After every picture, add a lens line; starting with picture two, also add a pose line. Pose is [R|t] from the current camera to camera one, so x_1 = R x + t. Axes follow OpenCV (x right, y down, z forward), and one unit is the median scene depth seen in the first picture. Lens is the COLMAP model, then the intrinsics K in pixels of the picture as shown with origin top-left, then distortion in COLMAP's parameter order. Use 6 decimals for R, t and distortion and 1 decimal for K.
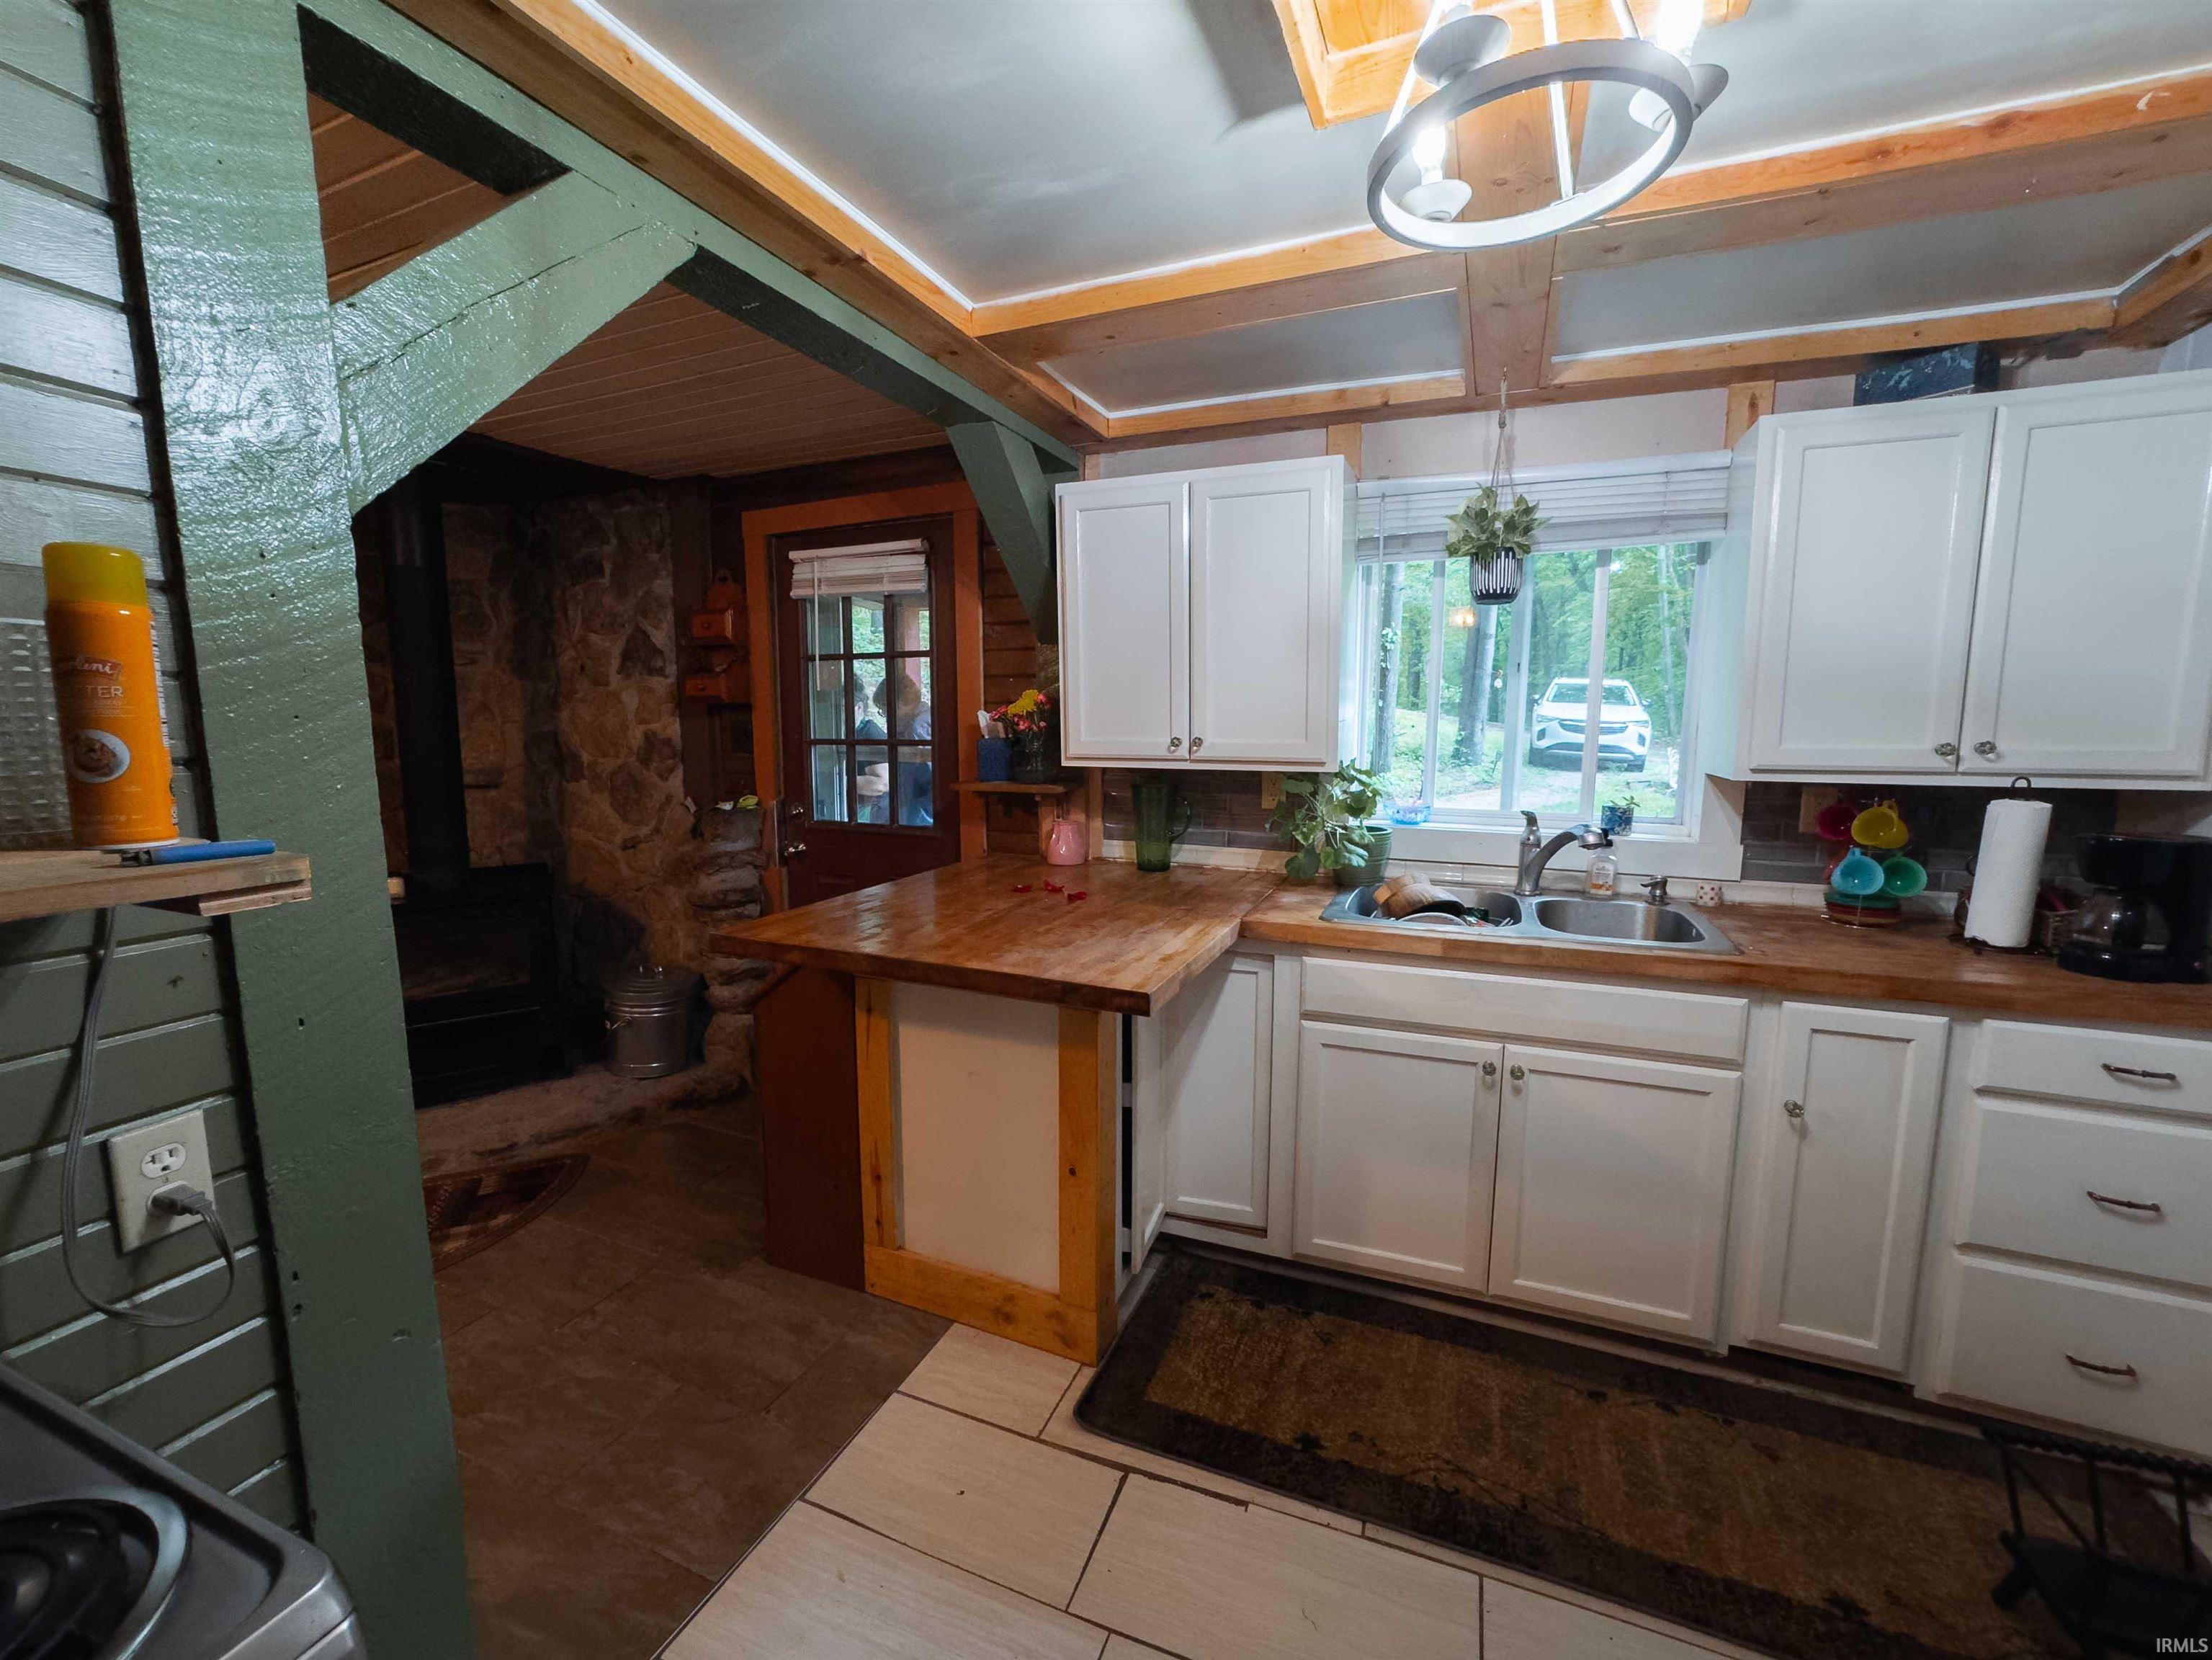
lens RADIAL K [[911.8, 0, 1104.6], [0, 911.8, 821.4], [0, 0, 1]] dist [-0.037008, 0.015288]
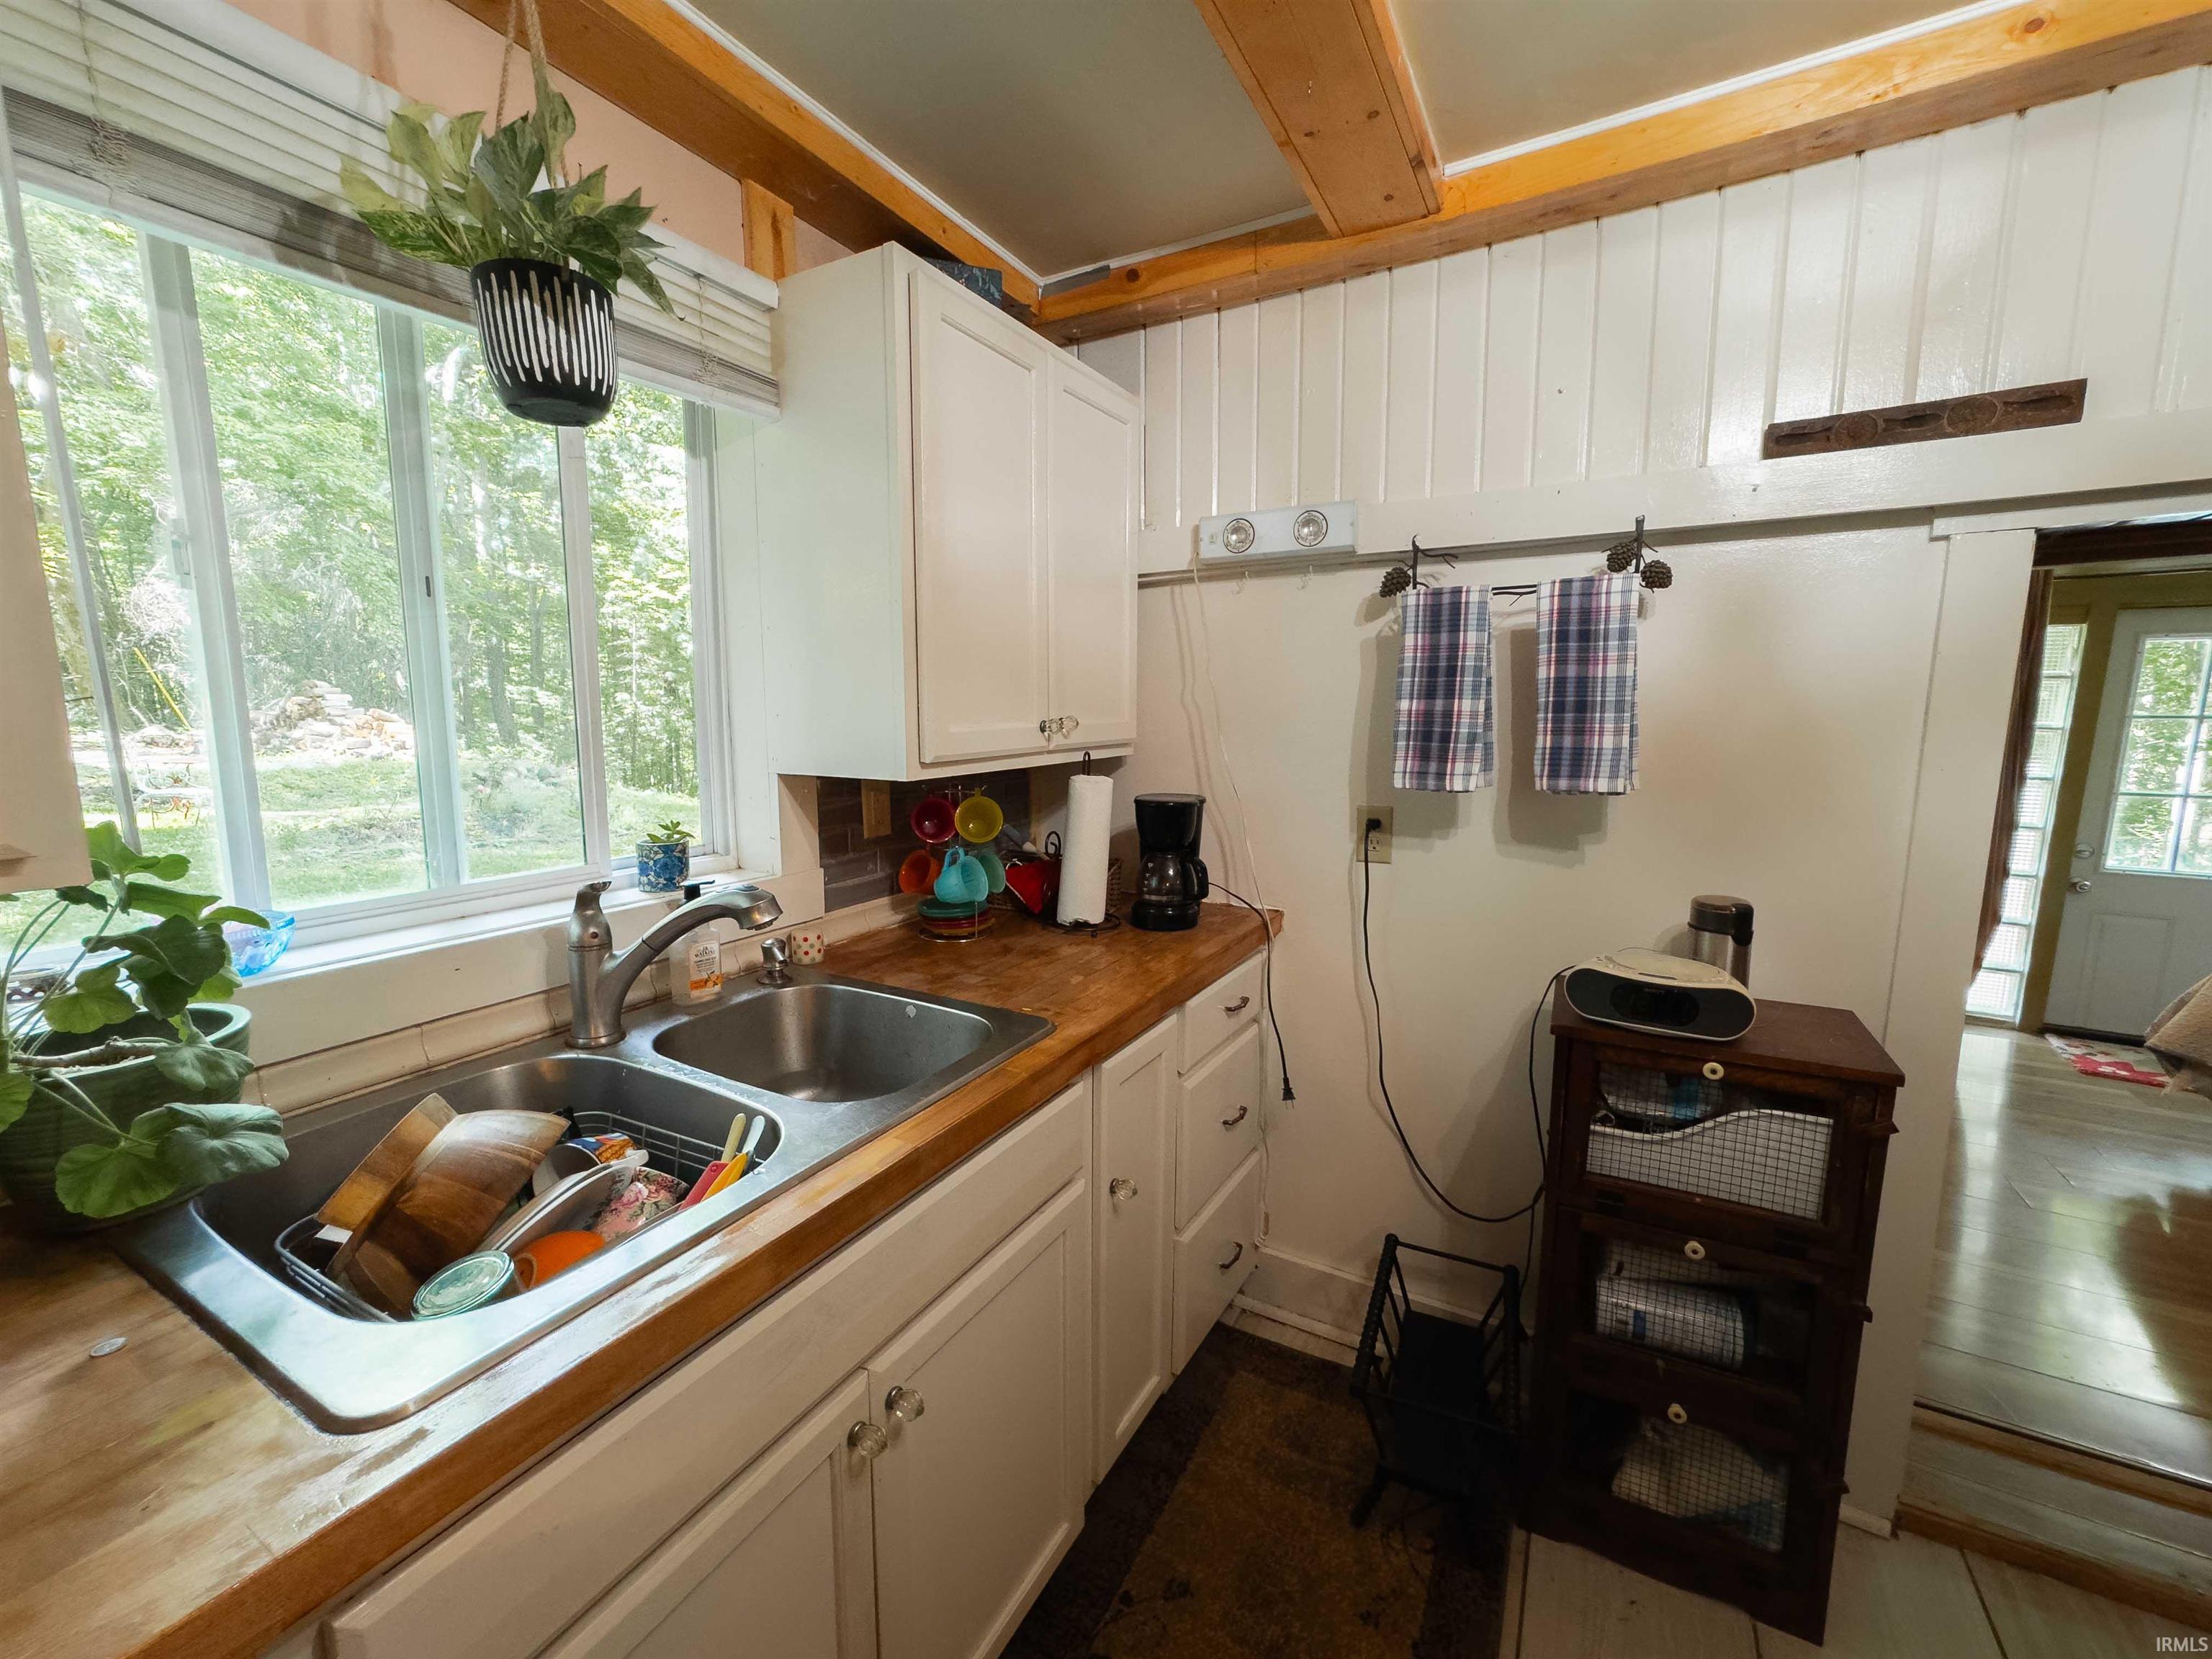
lens RADIAL K [[886.3, 0, 1099.1], [0, 886.3, 832.2], [0, 0, 1]] dist [-0.033370, 0.014948]
pose [[0.119791, -0.141843, 0.982614, 0.038732], [0.113434, 0.985215, 0.128390, -0.070039], [-0.986298, 0.096082, 0.134110, 0.697200]]
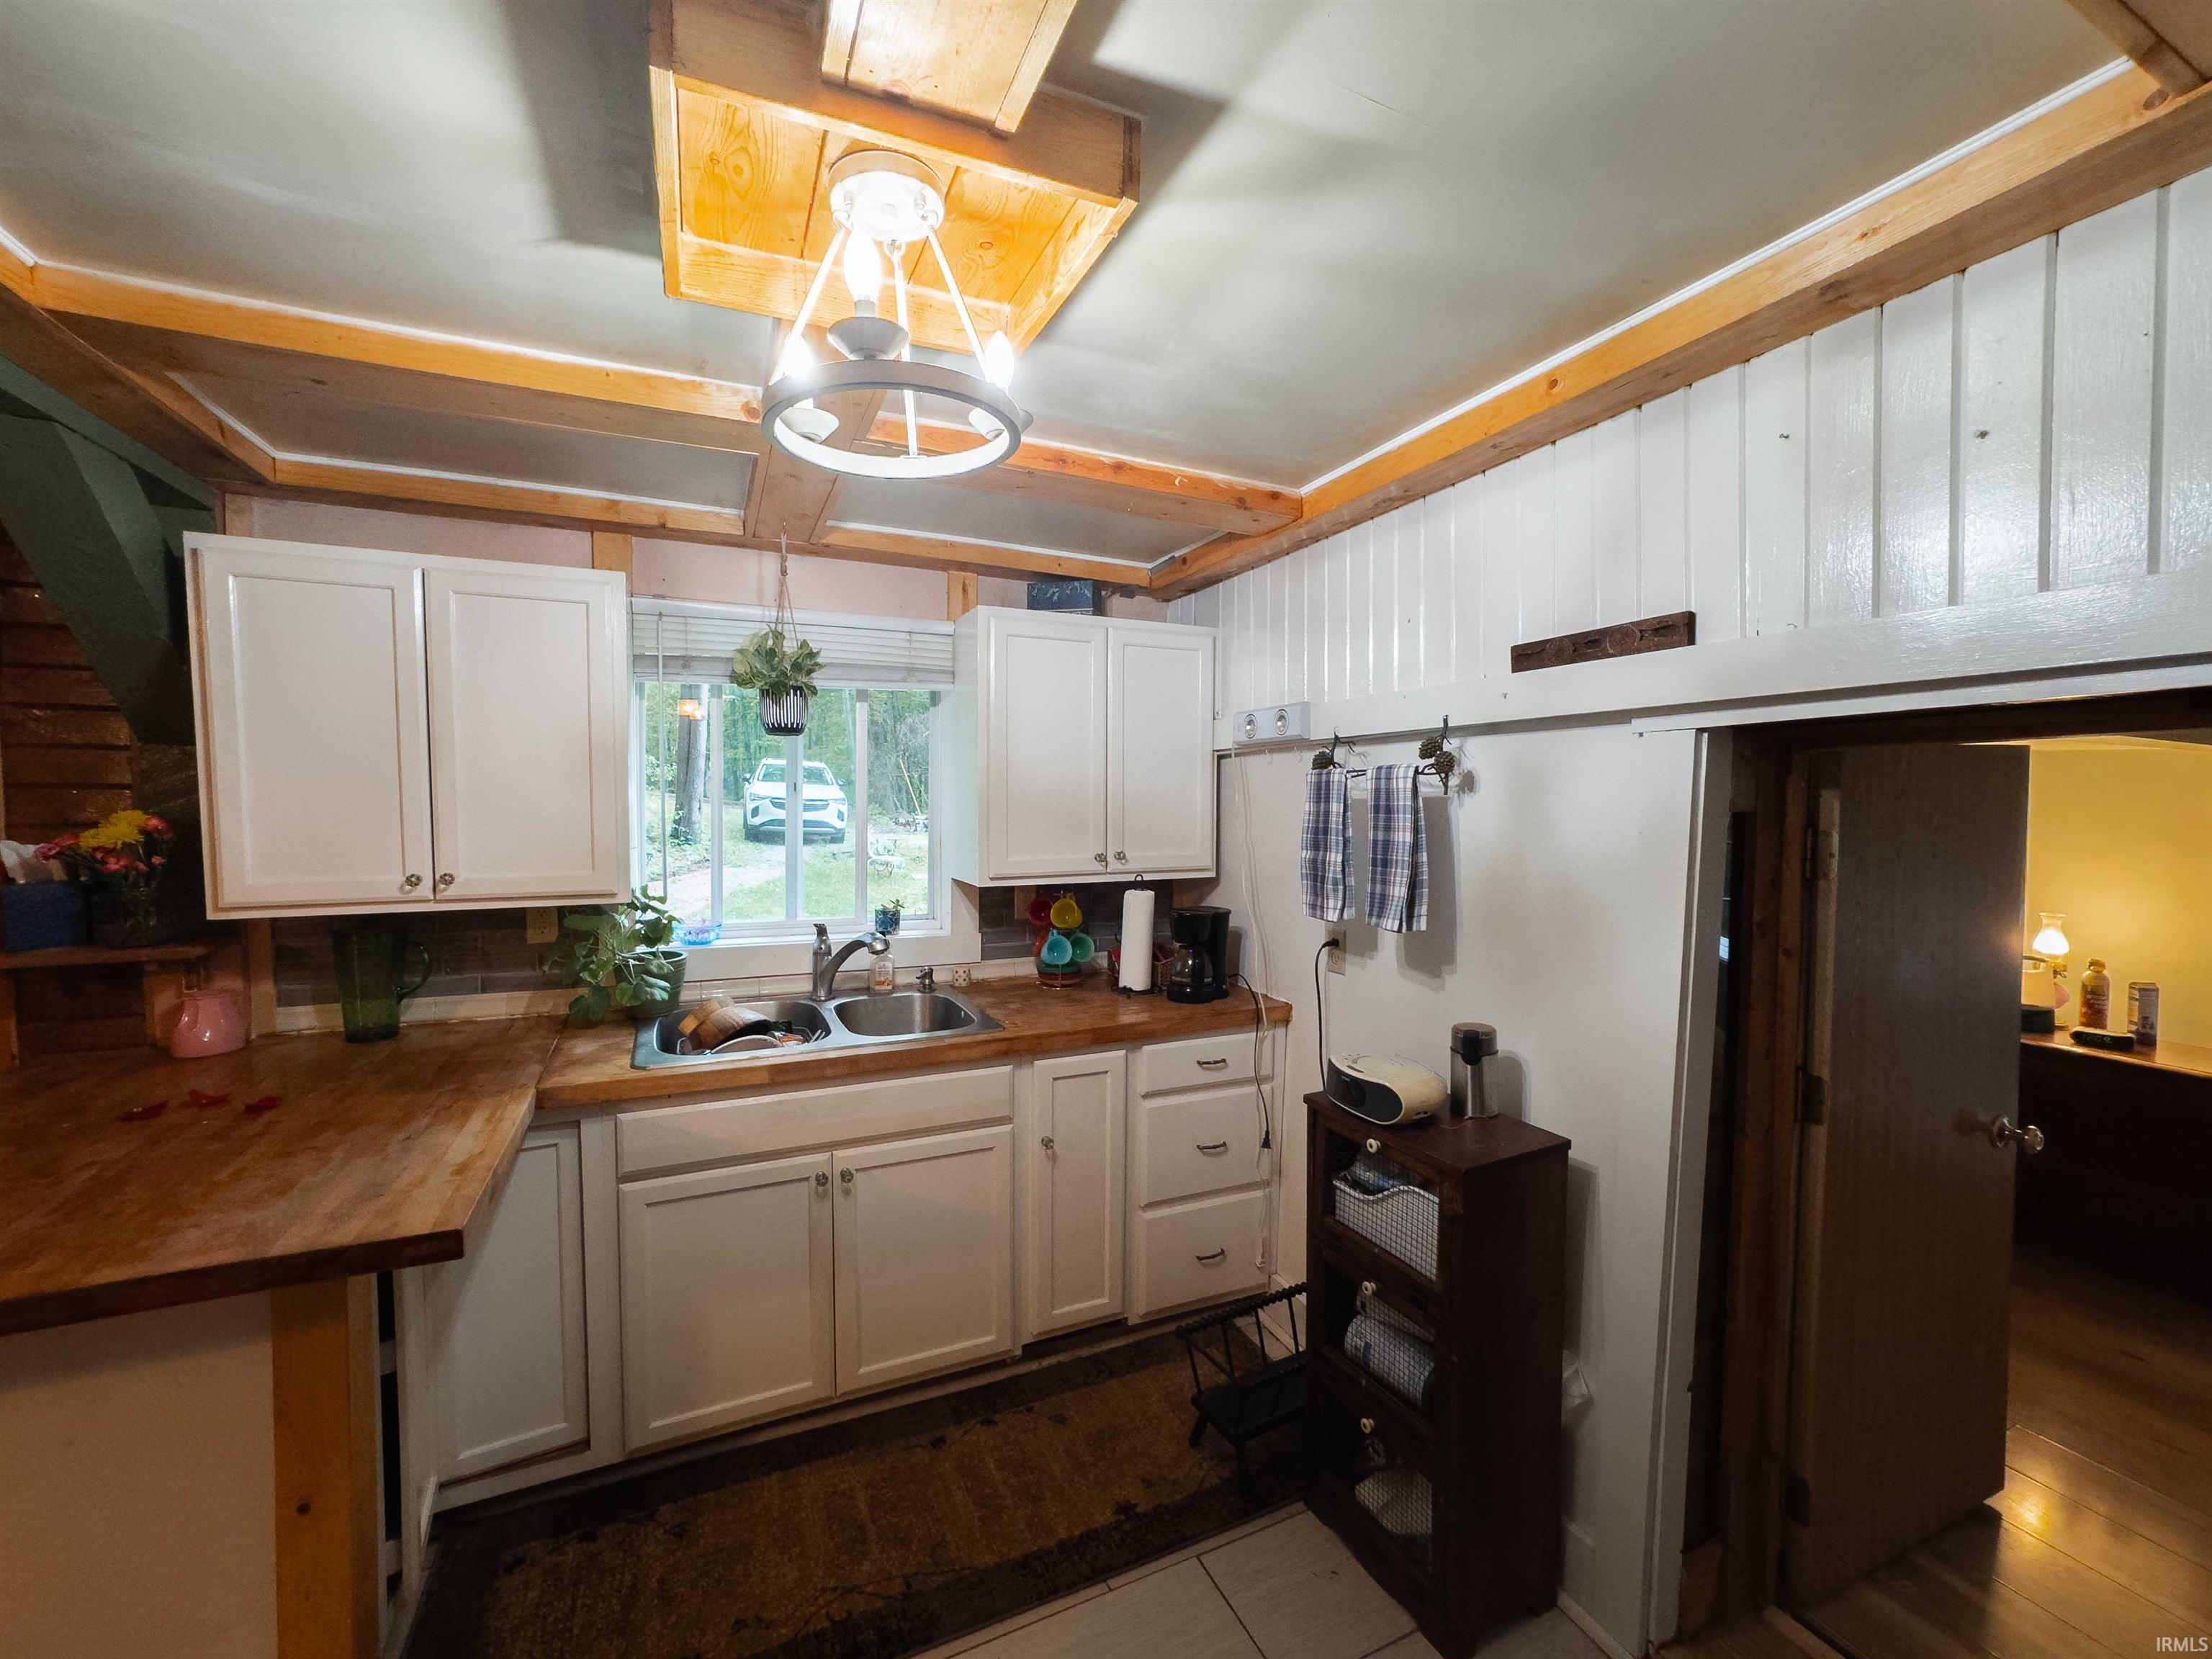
lens RADIAL K [[886.3, 0, 1099.1], [0, 886.3, 832.2], [0, 0, 1]] dist [-0.033370, 0.014948]
pose [[0.679704, -0.027870, 0.732957, -0.082561], [0.079764, 0.996160, -0.036091, -0.058252], [-0.729137, 0.082995, 0.679317, 0.027694]]
